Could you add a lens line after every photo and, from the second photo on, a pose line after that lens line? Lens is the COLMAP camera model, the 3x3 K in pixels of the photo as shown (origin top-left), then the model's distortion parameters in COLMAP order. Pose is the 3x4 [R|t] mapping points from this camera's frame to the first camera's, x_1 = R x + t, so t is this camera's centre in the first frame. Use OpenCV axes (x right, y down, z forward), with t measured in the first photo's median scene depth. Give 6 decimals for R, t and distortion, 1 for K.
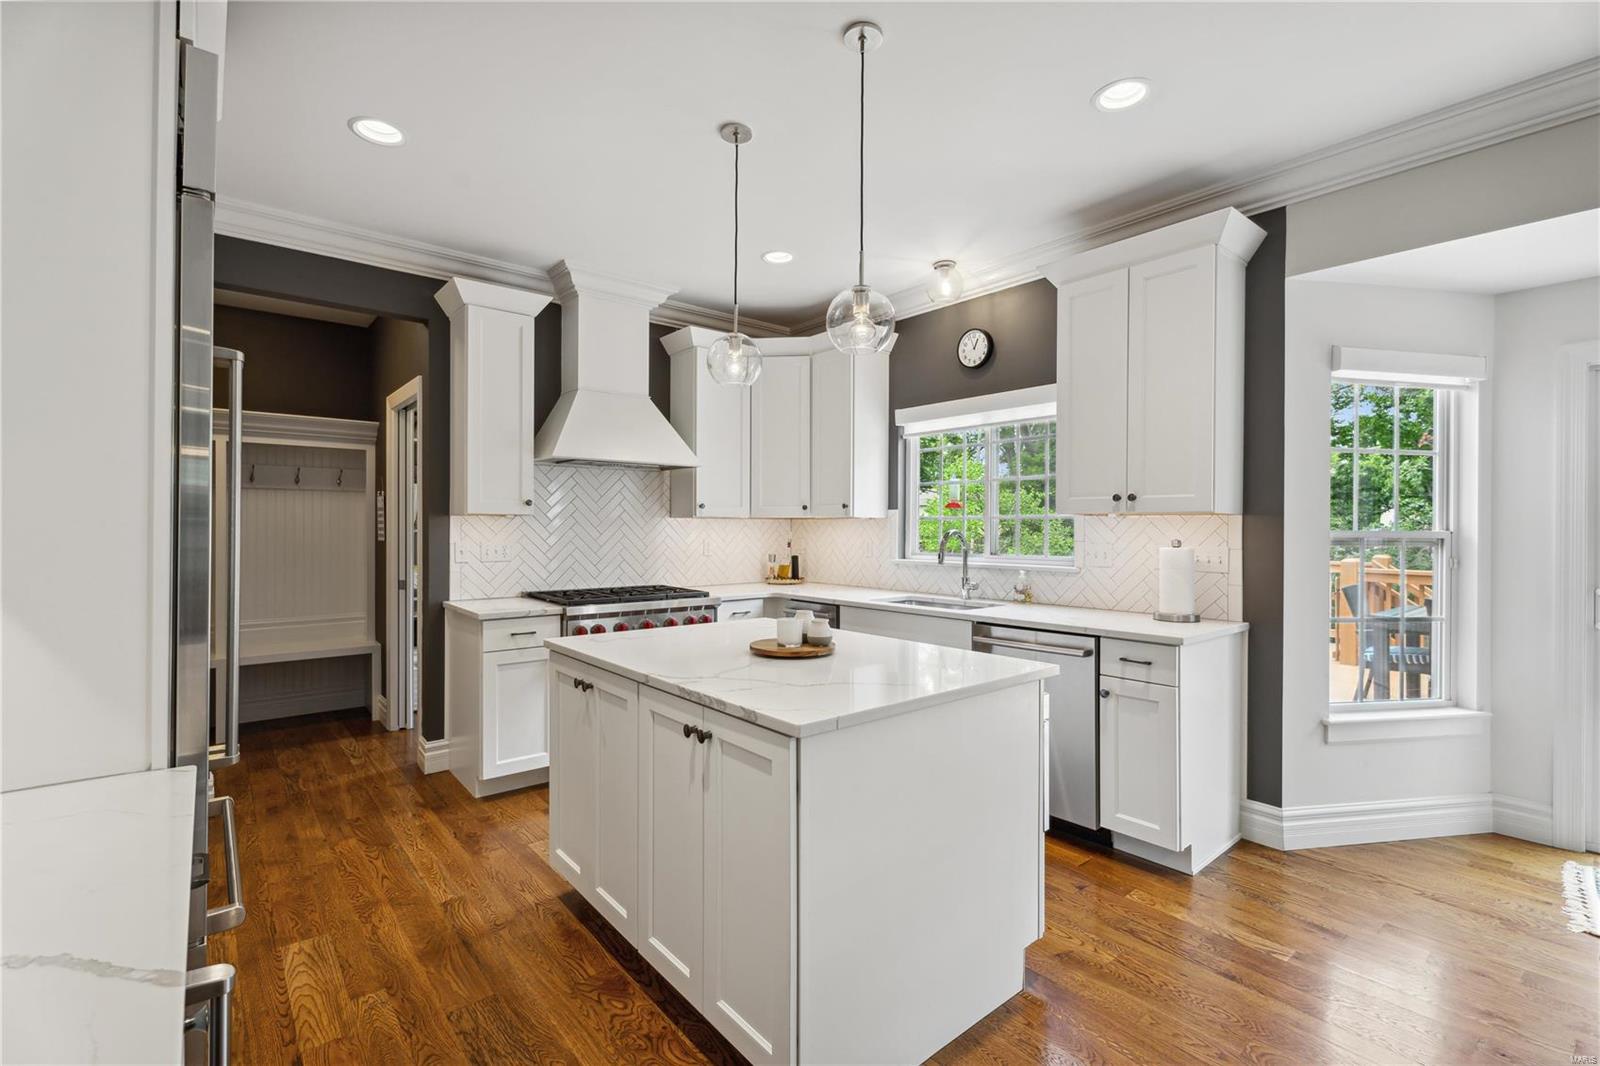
lens RADIAL K [[716.0, 0, 787.7], [0, 716.0, 532.0], [0, 0, 1]] dist [-0.005059, 0.000847]
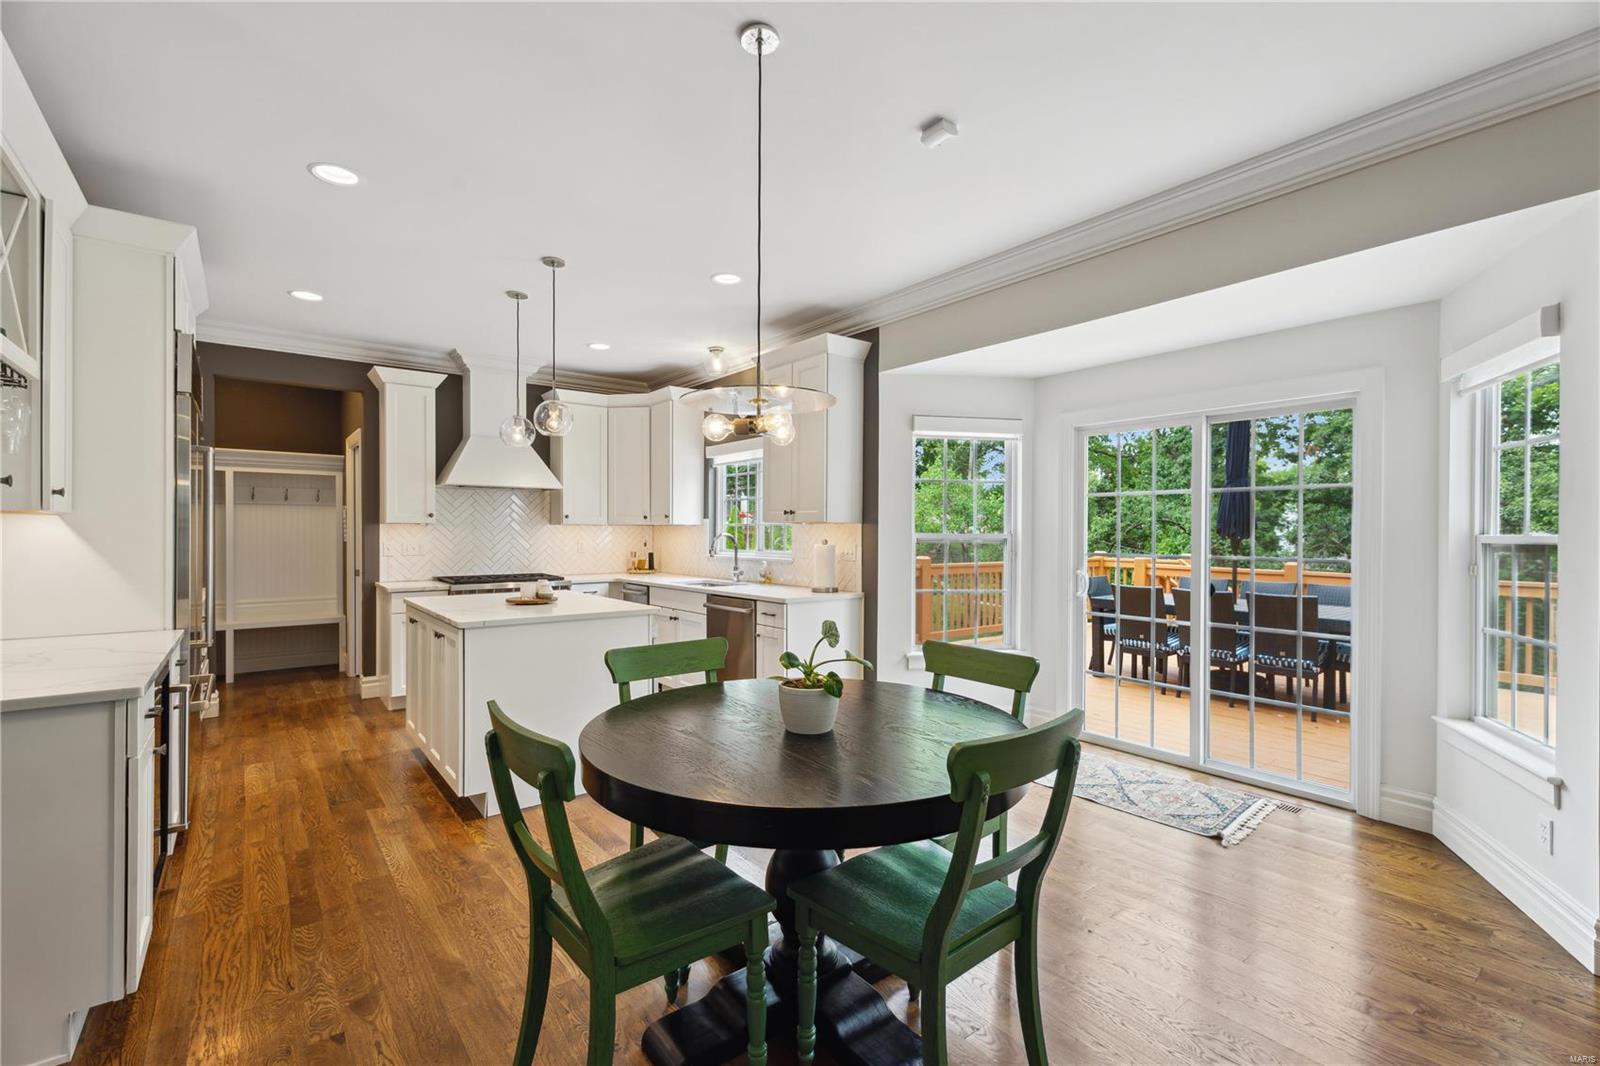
lens RADIAL K [[716.0, 0, 799.7], [0, 716.0, 540.8], [0, 0, 1]] dist [-0.005059, 0.000847]
pose [[0.999622, -0.000538, -0.027504, 0.432783], [0.000702, 0.999982, 0.005947, 0.003789], [0.027501, -0.005964, 0.999604, -0.444422]]
